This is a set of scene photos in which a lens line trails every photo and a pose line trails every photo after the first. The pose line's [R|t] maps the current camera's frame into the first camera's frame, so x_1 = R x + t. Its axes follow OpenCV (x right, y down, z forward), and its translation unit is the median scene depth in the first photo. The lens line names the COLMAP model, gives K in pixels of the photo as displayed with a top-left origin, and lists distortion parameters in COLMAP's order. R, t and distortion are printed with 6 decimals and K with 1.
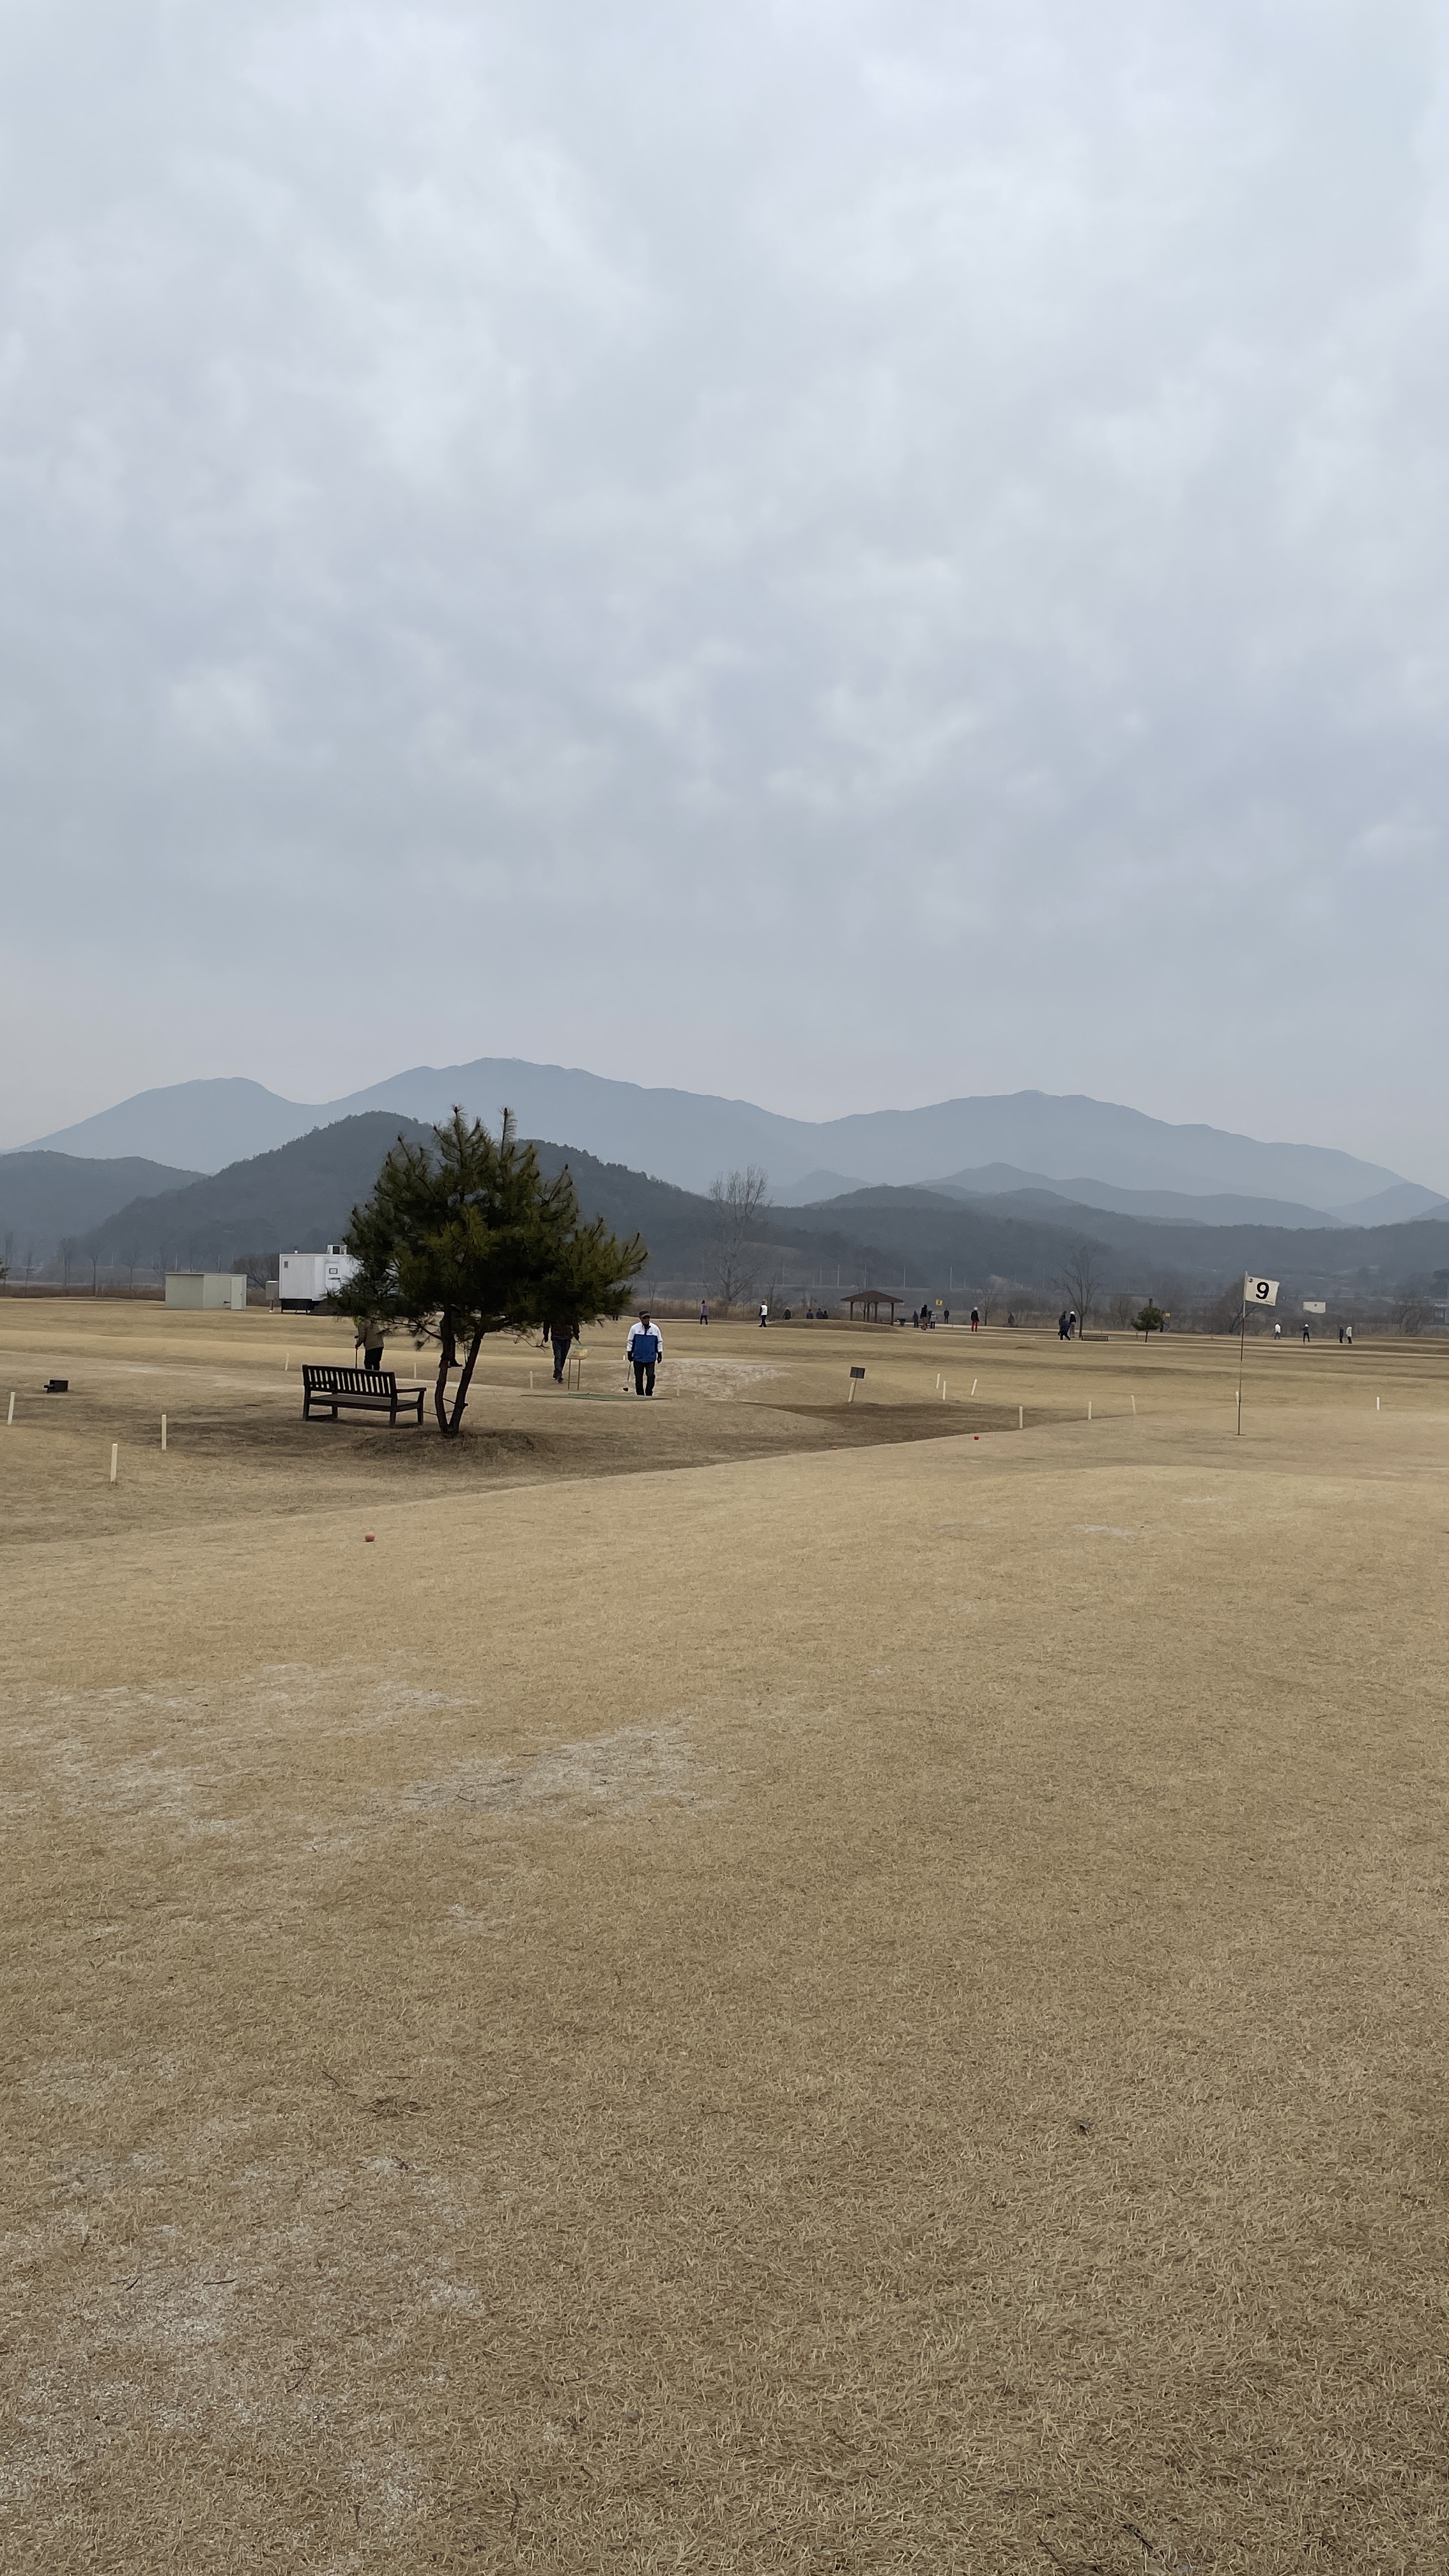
lens RADIAL K [[2111.4, 0, 724.5], [0, 2111.4, 1288.0], [0, 0, 1]] dist [-0.100497, 0.000522]
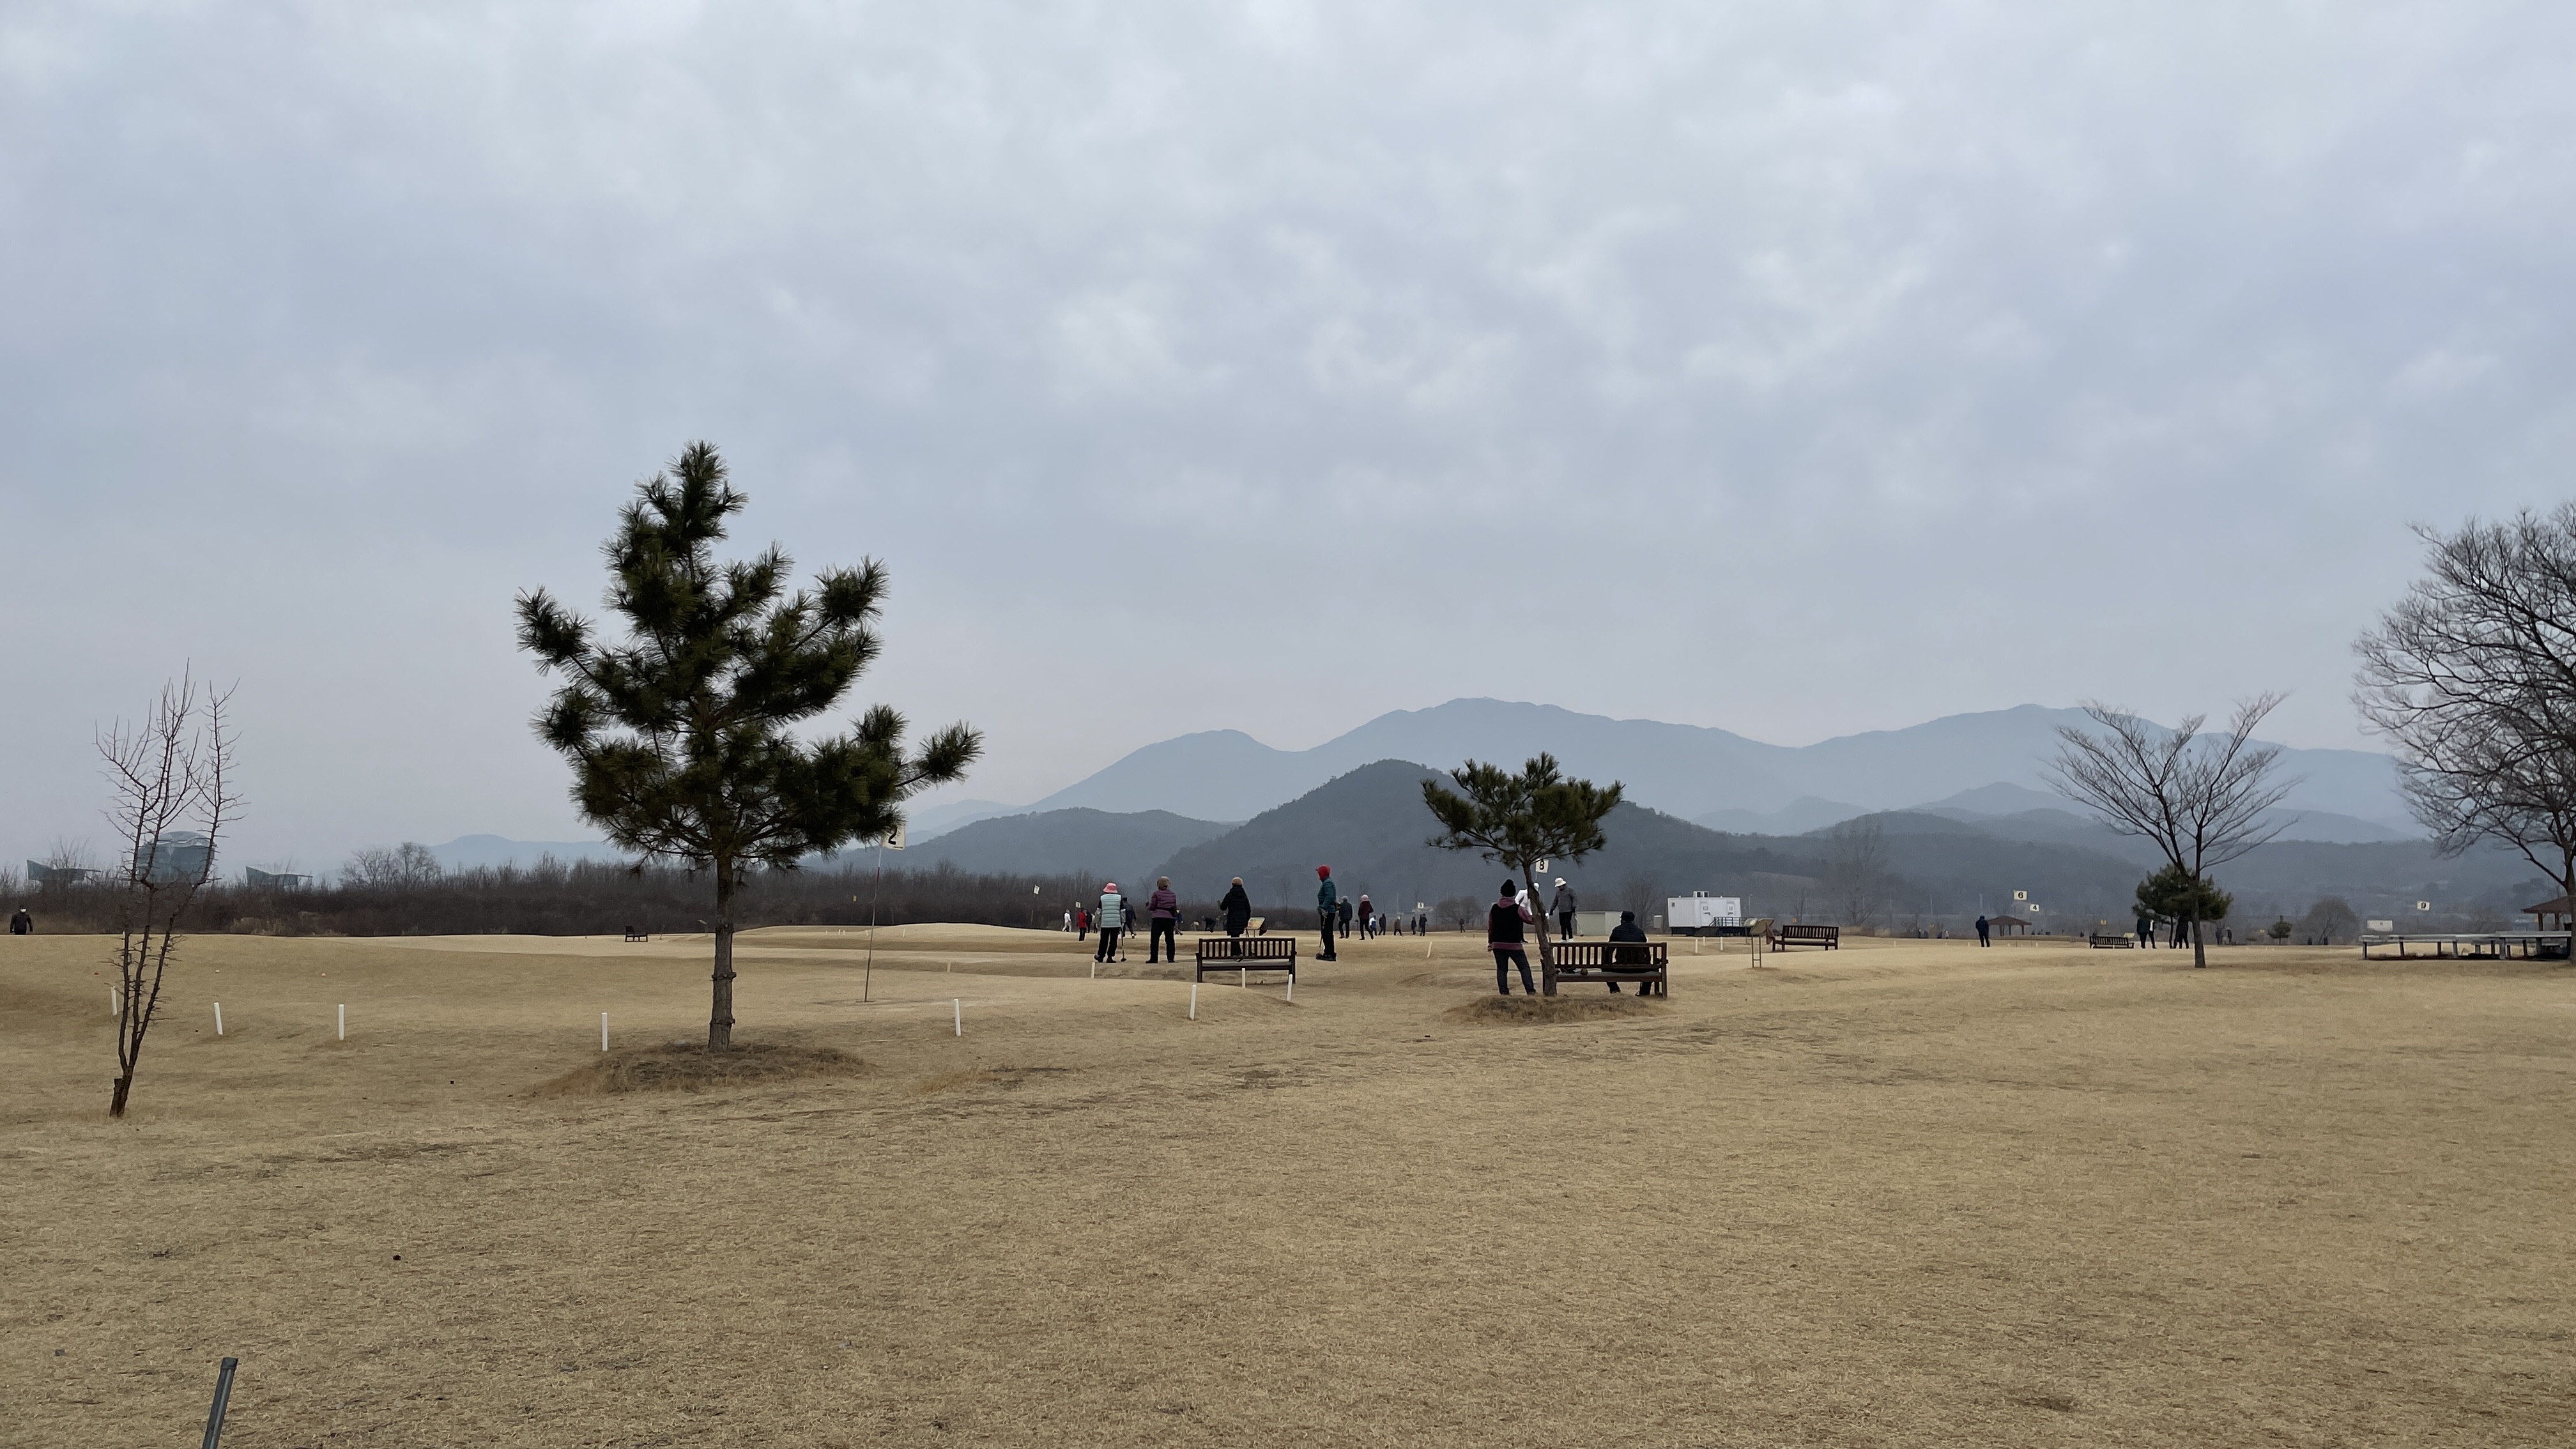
lens RADIAL K [[2049.5, 0, 1288.0], [0, 2049.5, 724.5], [0, 0, 1]] dist [0.005959, 0.006341]
pose [[0.977398, -0.047067, -0.206101, 0.025488], [0.026472, 0.994477, -0.101565, 0.000633], [0.209743, 0.093814, 0.973245, 0.115902]]
